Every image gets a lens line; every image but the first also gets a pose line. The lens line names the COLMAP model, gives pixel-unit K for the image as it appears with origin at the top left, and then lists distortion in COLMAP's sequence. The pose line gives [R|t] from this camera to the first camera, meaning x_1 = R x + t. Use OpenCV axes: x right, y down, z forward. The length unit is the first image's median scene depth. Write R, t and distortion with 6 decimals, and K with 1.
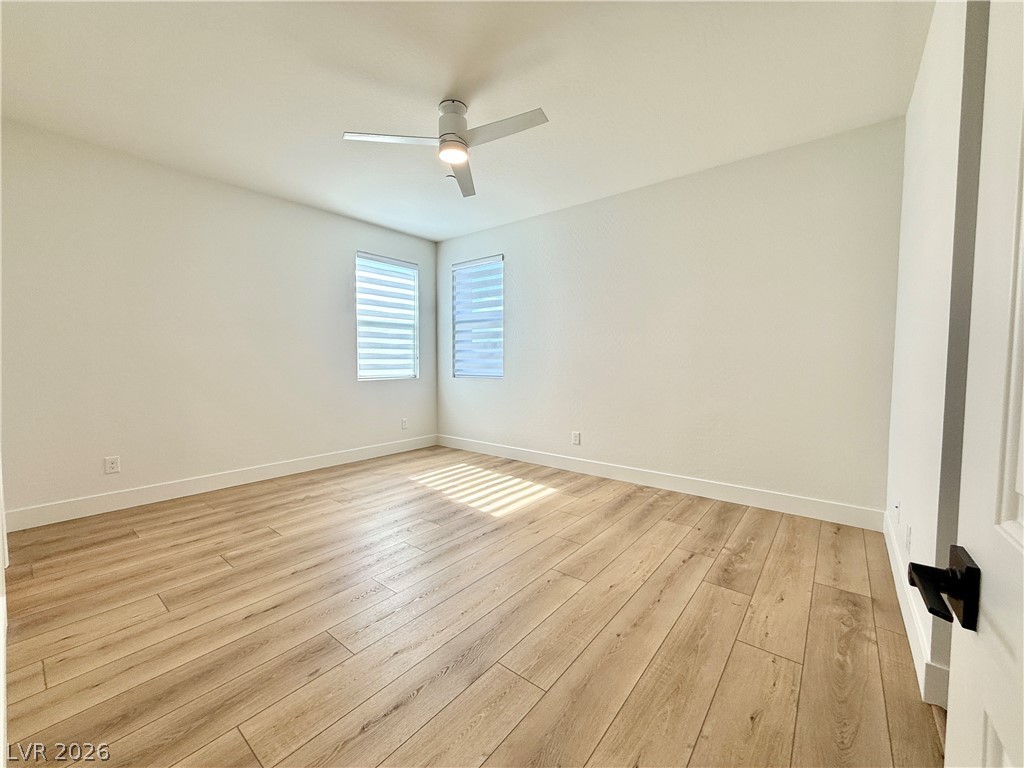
lens RADIAL K [[410.3, 0, 509.1], [0, 410.3, 378.7], [0, 0, 1]] dist [0.005278, 0.000507]
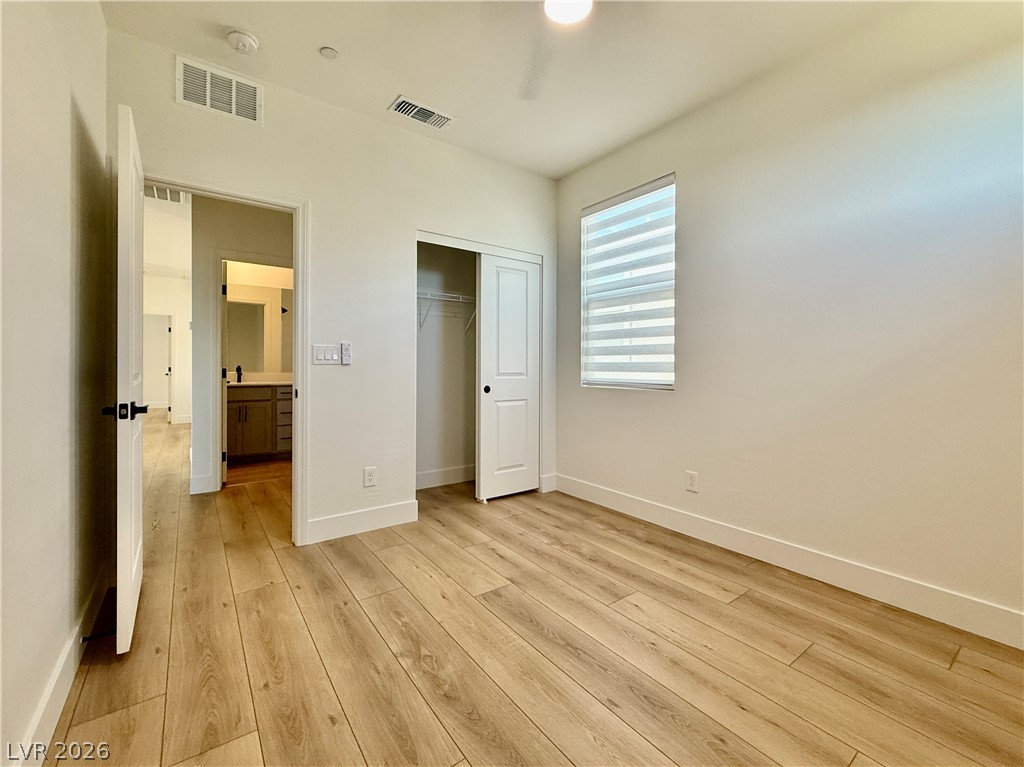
lens RADIAL K [[410.3, 0, 505.3], [0, 410.3, 383.6], [0, 0, 1]] dist [0.005278, 0.000507]
pose [[-0.221377, 0.019077, -0.975002, 0.368297], [-0.059524, 0.997680, 0.033036, -0.013689], [0.973370, 0.065349, -0.219728, 0.984804]]
